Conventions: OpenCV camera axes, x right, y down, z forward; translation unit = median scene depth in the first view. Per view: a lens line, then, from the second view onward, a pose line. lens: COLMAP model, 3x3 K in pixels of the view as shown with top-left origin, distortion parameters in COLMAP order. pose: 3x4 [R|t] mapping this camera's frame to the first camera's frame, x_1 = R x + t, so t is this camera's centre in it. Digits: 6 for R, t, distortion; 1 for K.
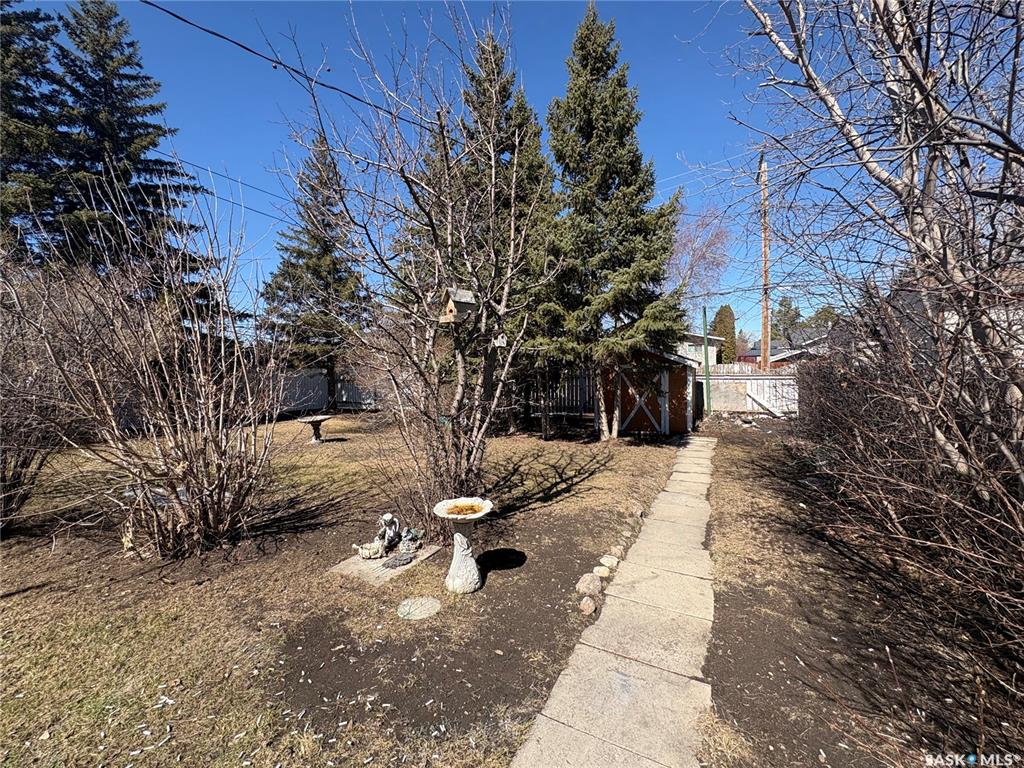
lens RADIAL K [[408.6, 0, 511.0], [0, 408.6, 385.0], [0, 0, 1]] dist [0.005834, -0.000264]
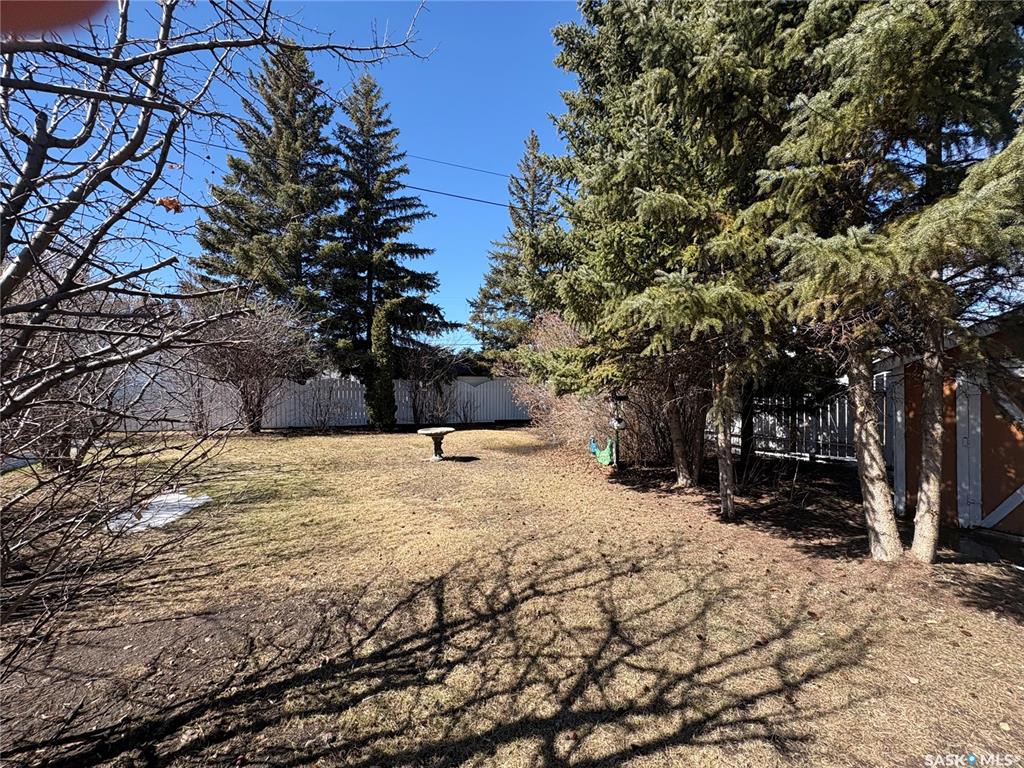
lens RADIAL K [[408.6, 0, 514.0], [0, 408.6, 381.9], [0, 0, 1]] dist [0.005834, -0.000264]
pose [[0.789596, 0.010889, -0.613530, 0.160207], [-0.037872, 0.998801, -0.031014, 0.001786], [0.612457, 0.047724, 0.789062, 0.422359]]
